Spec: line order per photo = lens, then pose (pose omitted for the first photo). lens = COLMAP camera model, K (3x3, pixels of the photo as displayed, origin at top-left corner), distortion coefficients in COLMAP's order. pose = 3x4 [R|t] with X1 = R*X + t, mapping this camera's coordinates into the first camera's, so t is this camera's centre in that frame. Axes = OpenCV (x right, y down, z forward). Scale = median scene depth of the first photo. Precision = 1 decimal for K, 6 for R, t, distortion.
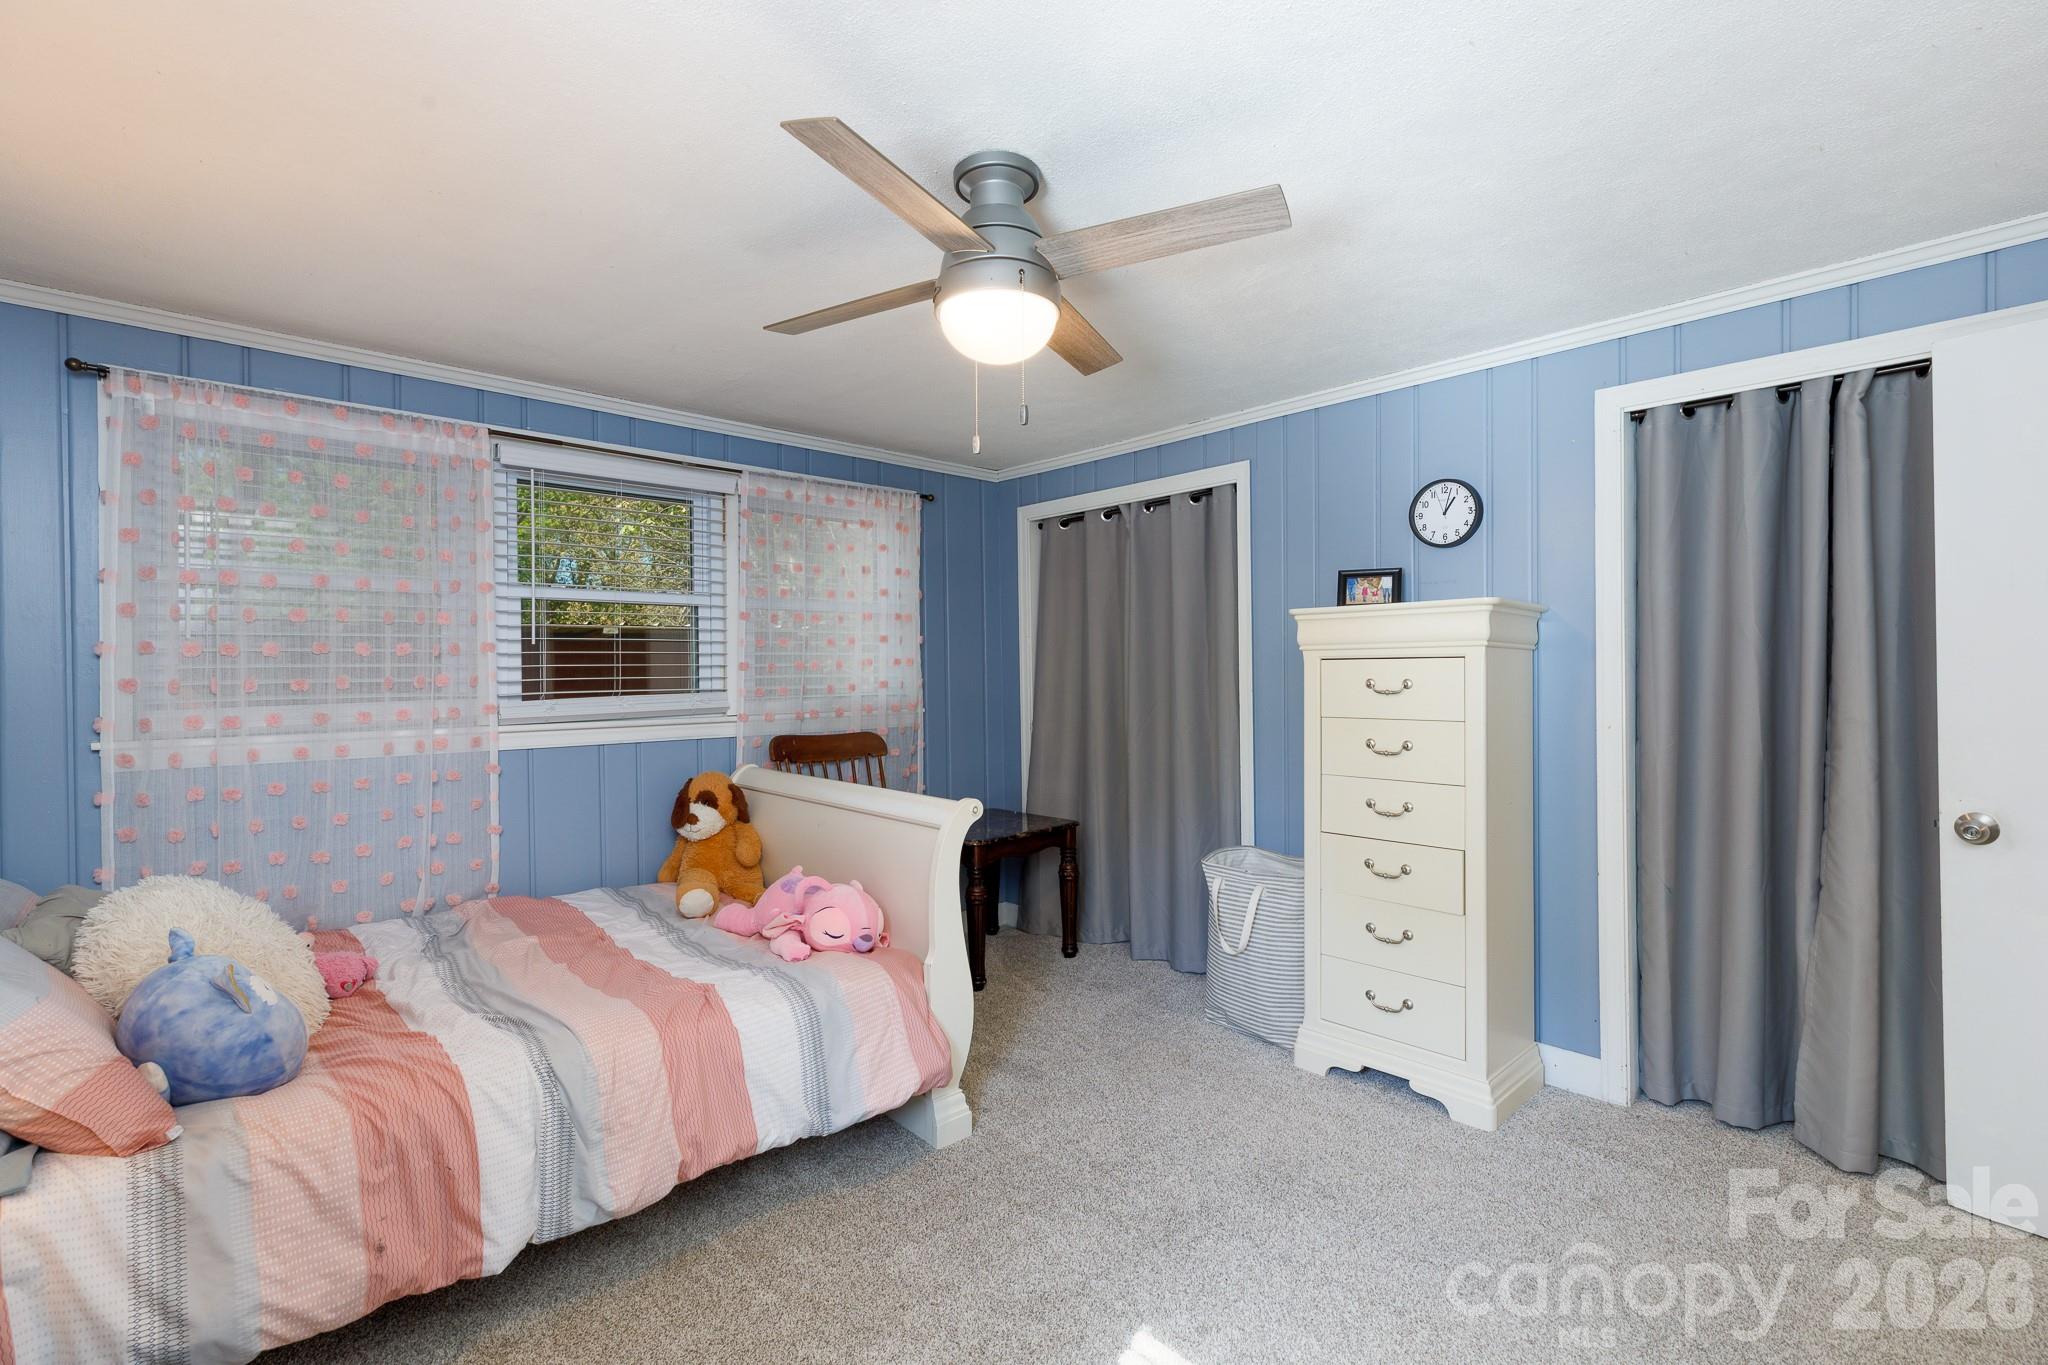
lens RADIAL K [[910.6, 0, 1029.1], [0, 910.6, 676.7], [0, 0, 1]] dist [0.005805, 0.000257]
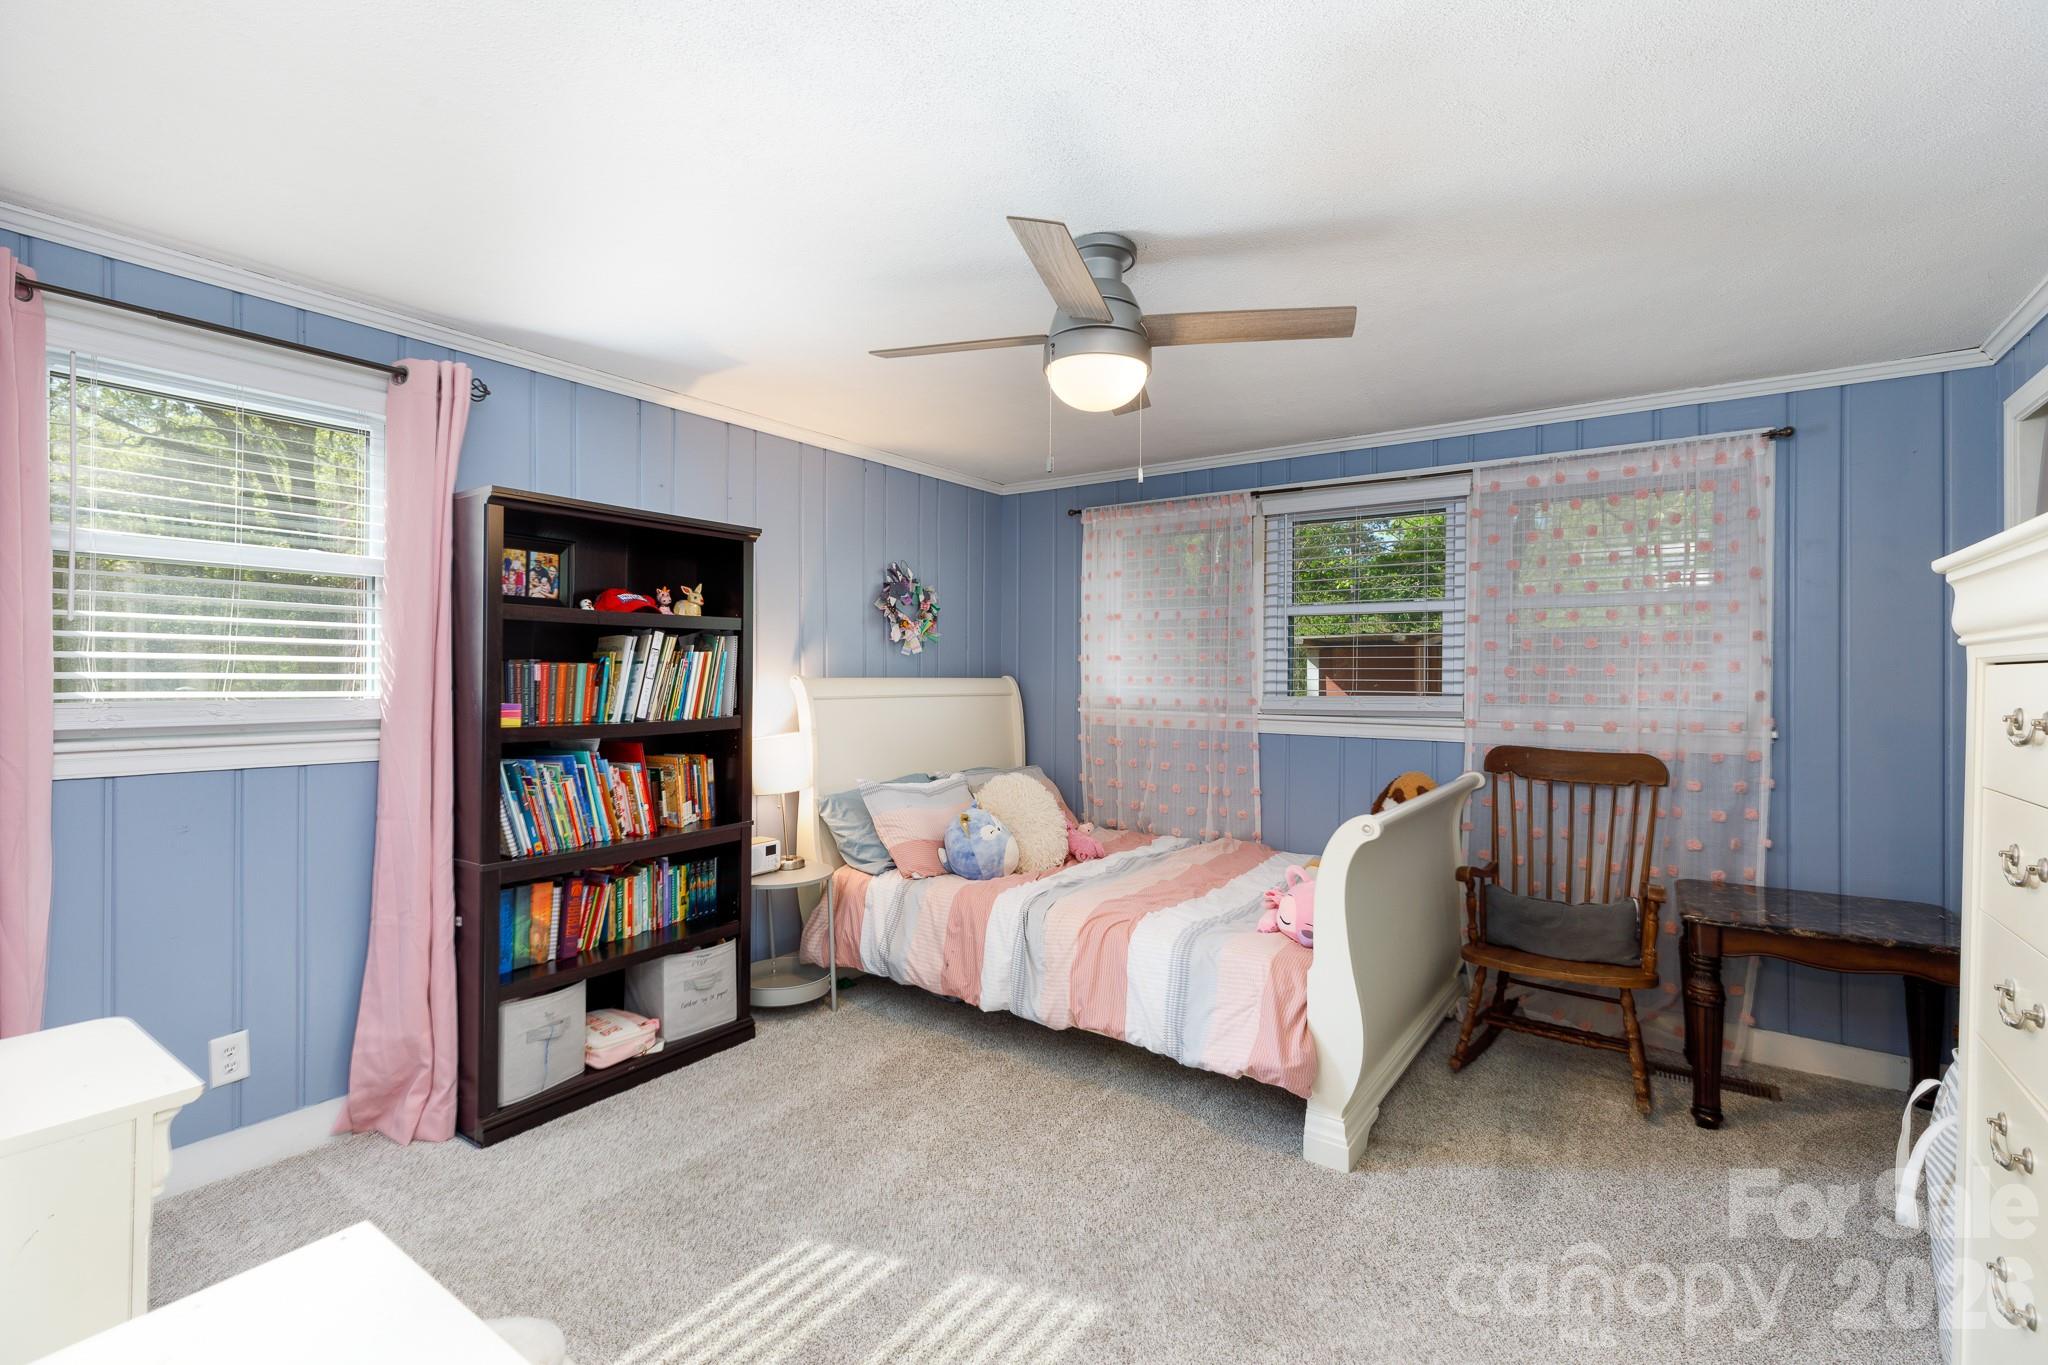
lens RADIAL K [[910.6, 0, 1023.0], [0, 910.6, 678.4], [0, 0, 1]] dist [0.005805, 0.000257]
pose [[0.195264, 0.015474, -0.980629, 0.623440], [-0.015176, 0.999803, 0.012754, -0.009370], [0.980633, 0.012392, 0.195460, 0.388287]]
